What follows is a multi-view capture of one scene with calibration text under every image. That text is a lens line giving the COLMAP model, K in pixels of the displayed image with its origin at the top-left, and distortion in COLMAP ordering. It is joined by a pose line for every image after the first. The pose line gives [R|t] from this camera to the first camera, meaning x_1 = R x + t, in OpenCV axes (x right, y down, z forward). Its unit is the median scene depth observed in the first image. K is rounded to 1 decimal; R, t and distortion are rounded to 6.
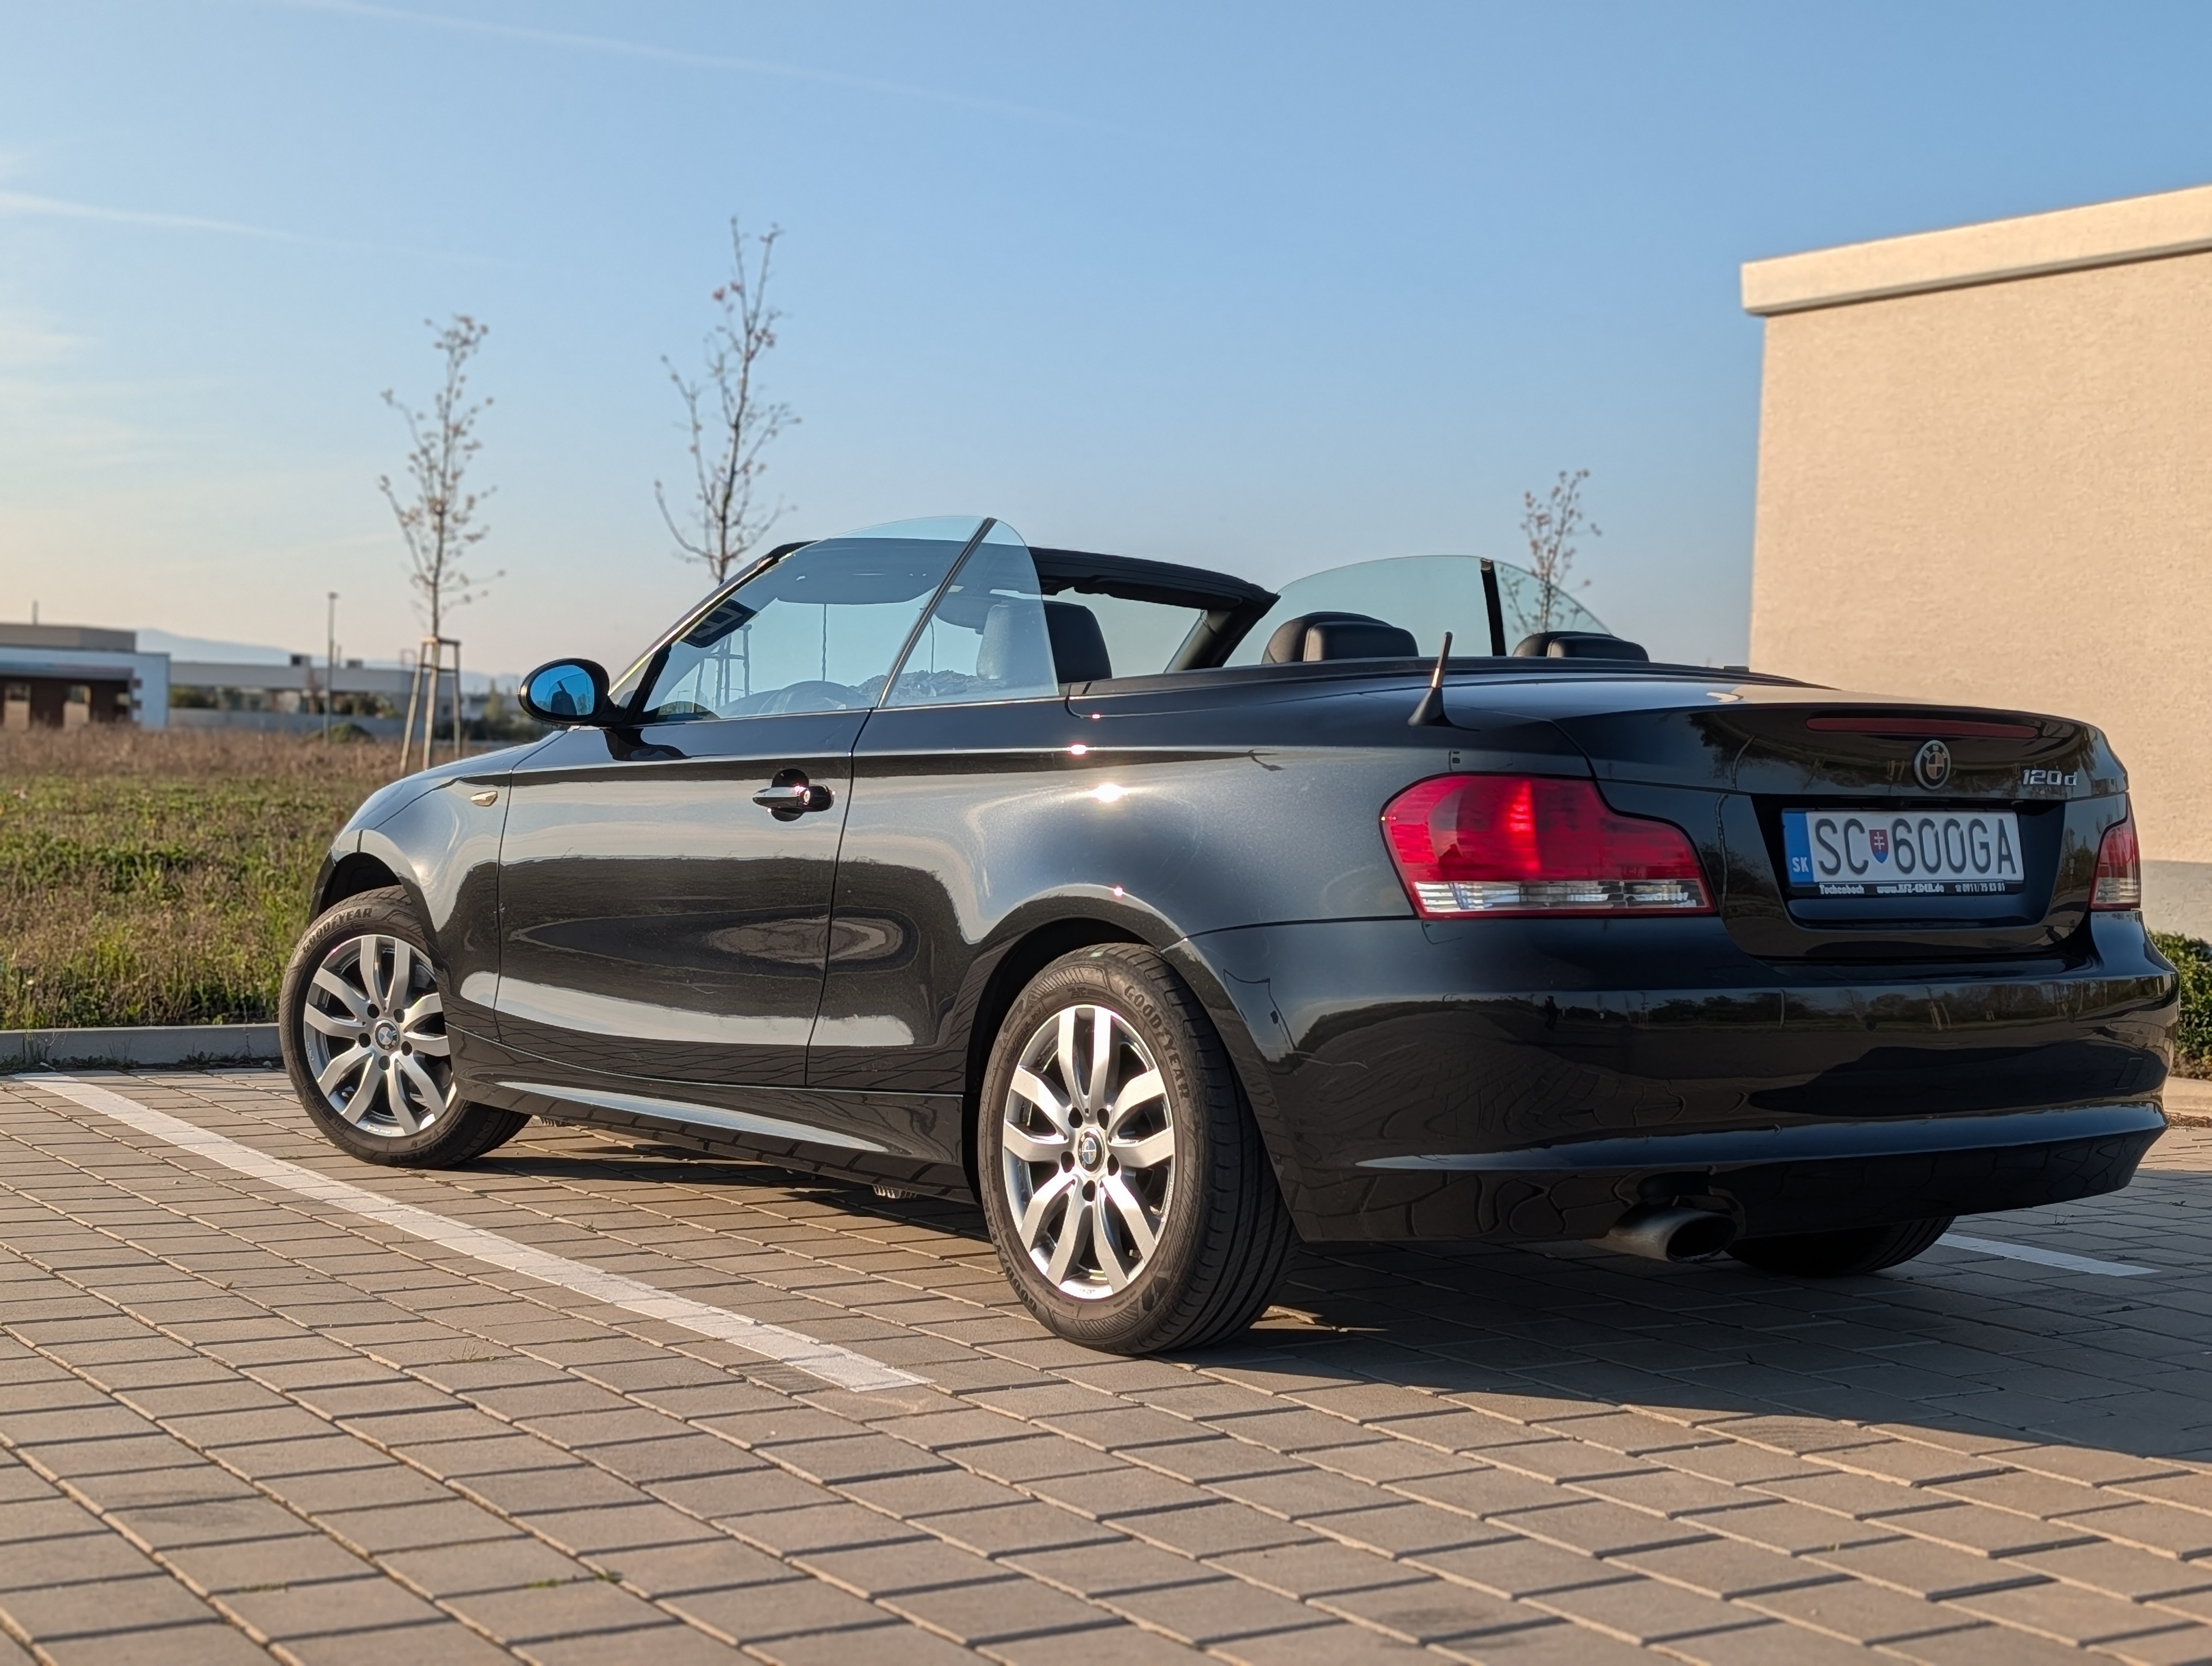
lens RADIAL K [[1517.7, 0, 1102.9], [0, 1517.7, 832.9], [0, 0, 1]] dist [0.004929, -0.011154]
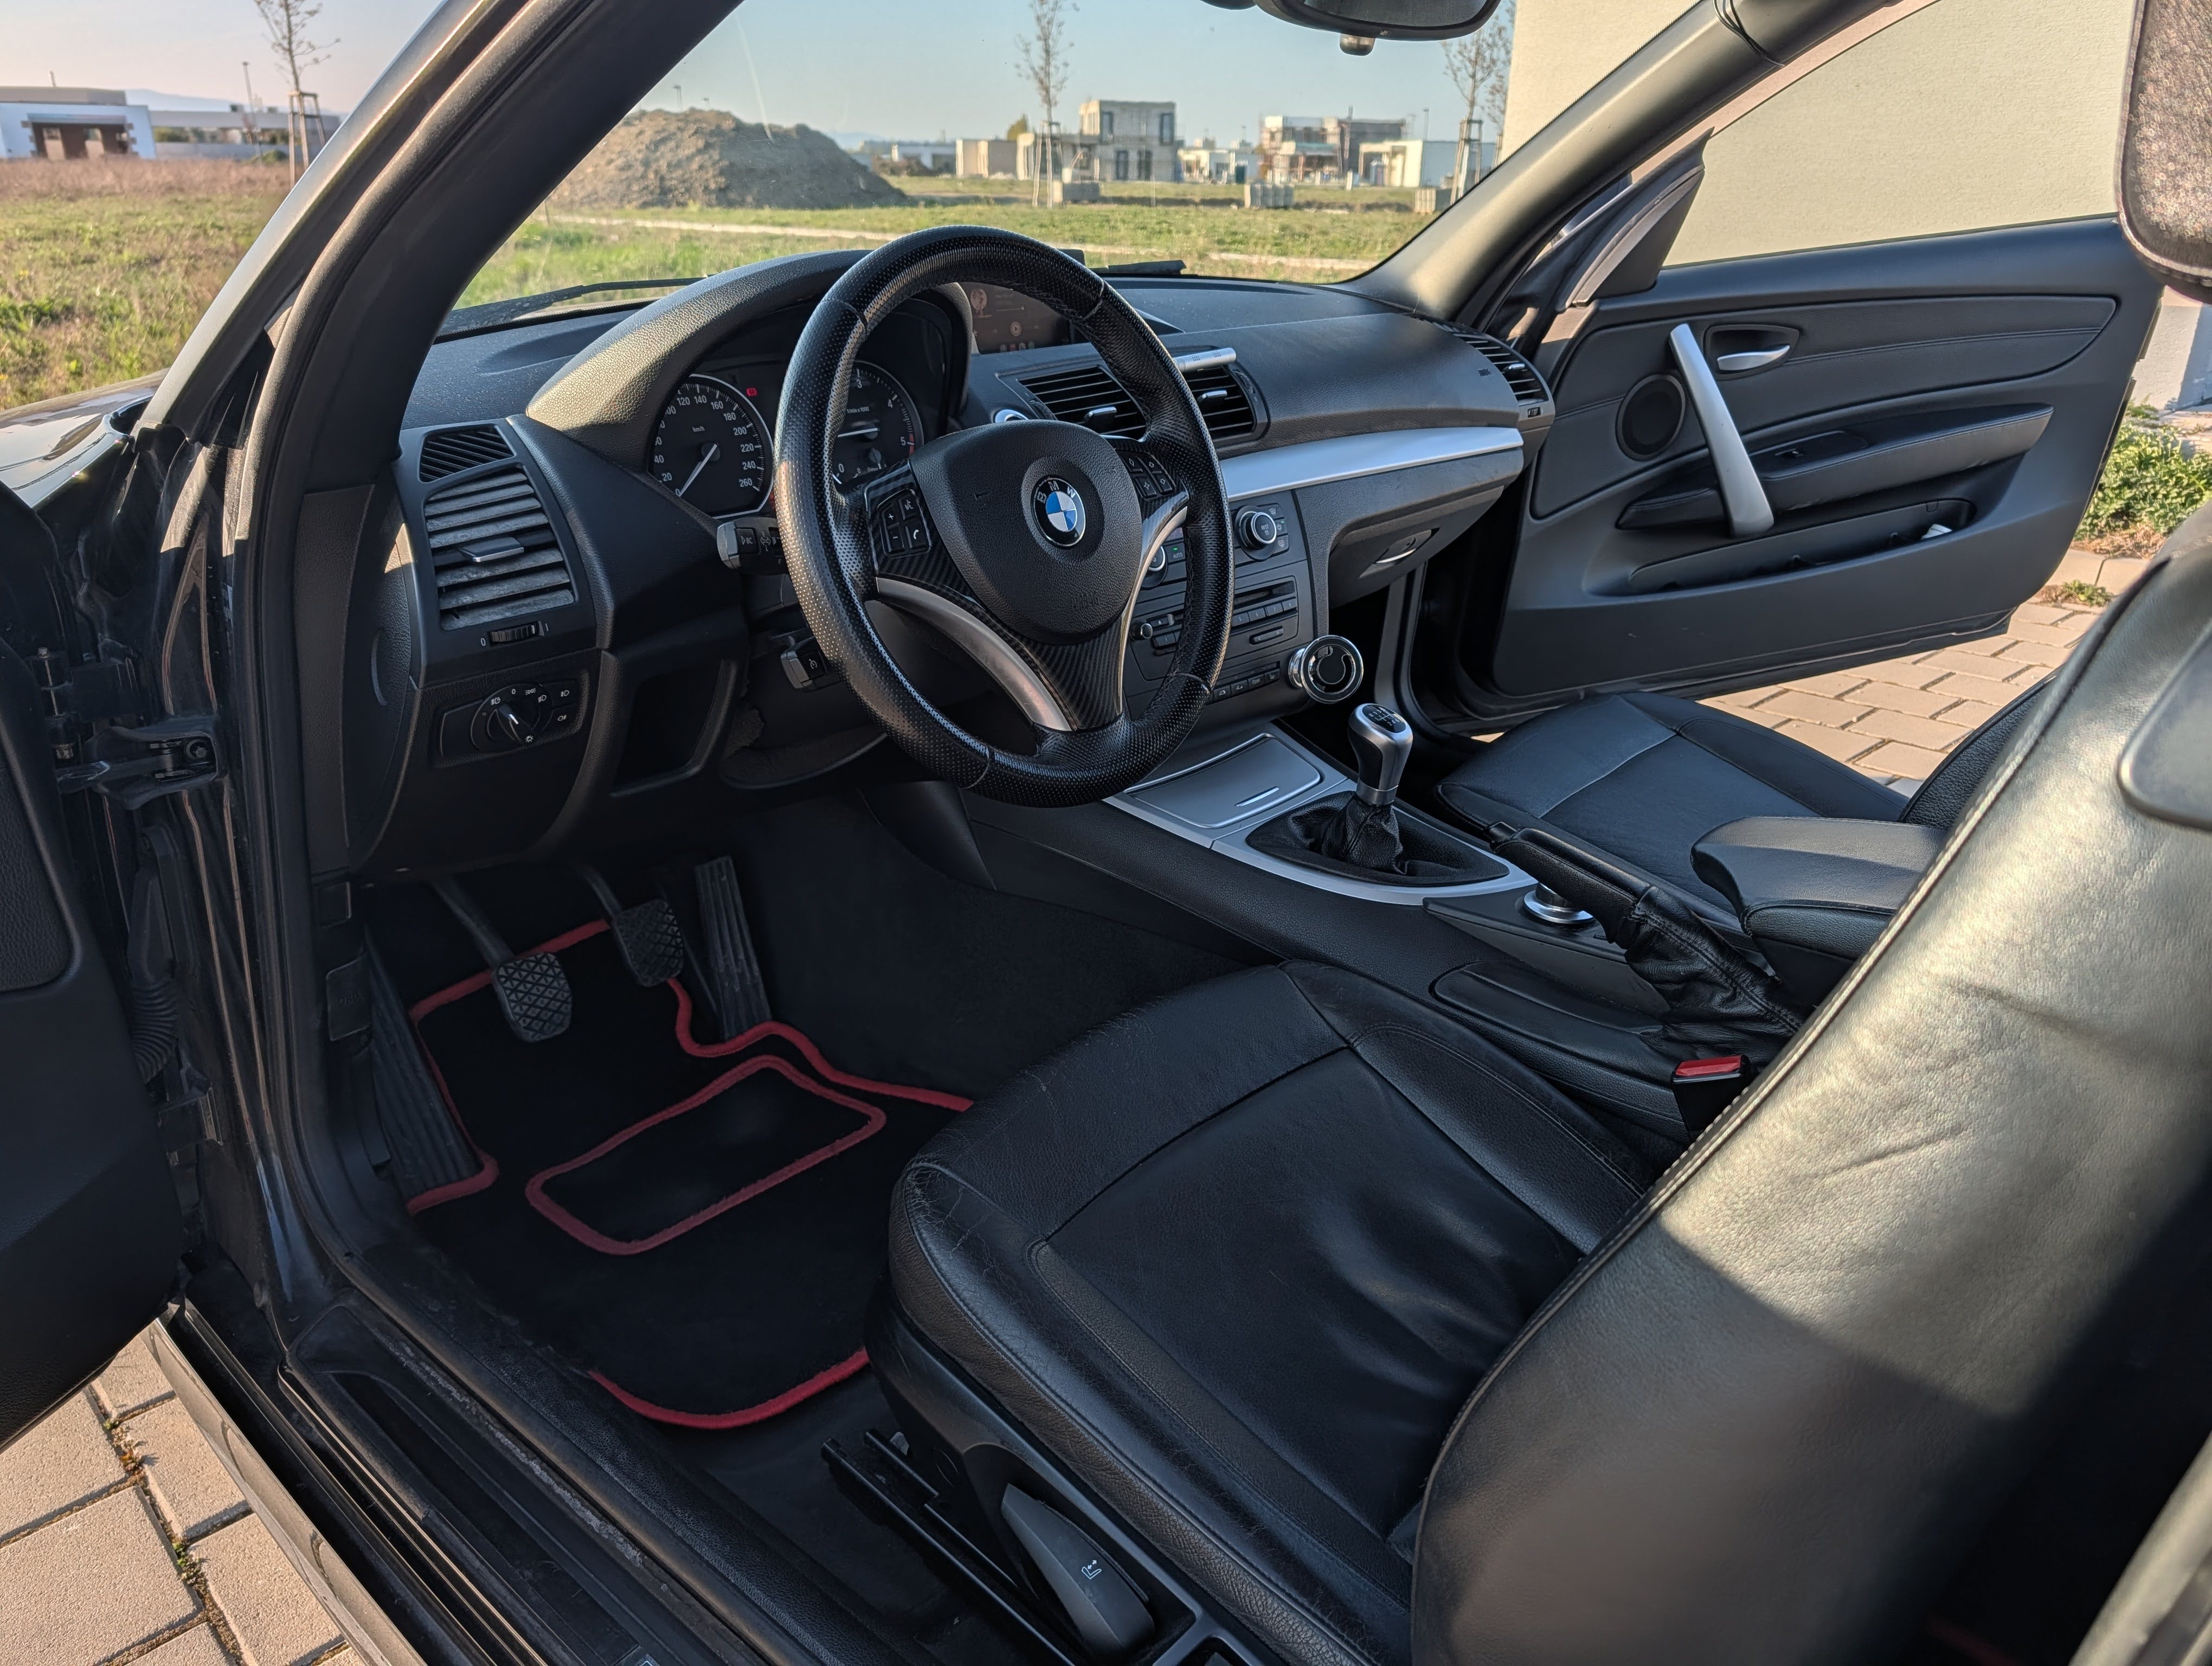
lens RADIAL K [[1517.7, 0, 1111.8], [0, 1517.7, 832.3], [0, 0, 1]] dist [0.004929, -0.011154]
pose [[0.995800, -0.051770, 0.075512, 0.236642], [0.024118, 0.943980, 0.329121, 0.103160], [-0.088321, -0.325917, 0.941264, -0.841259]]
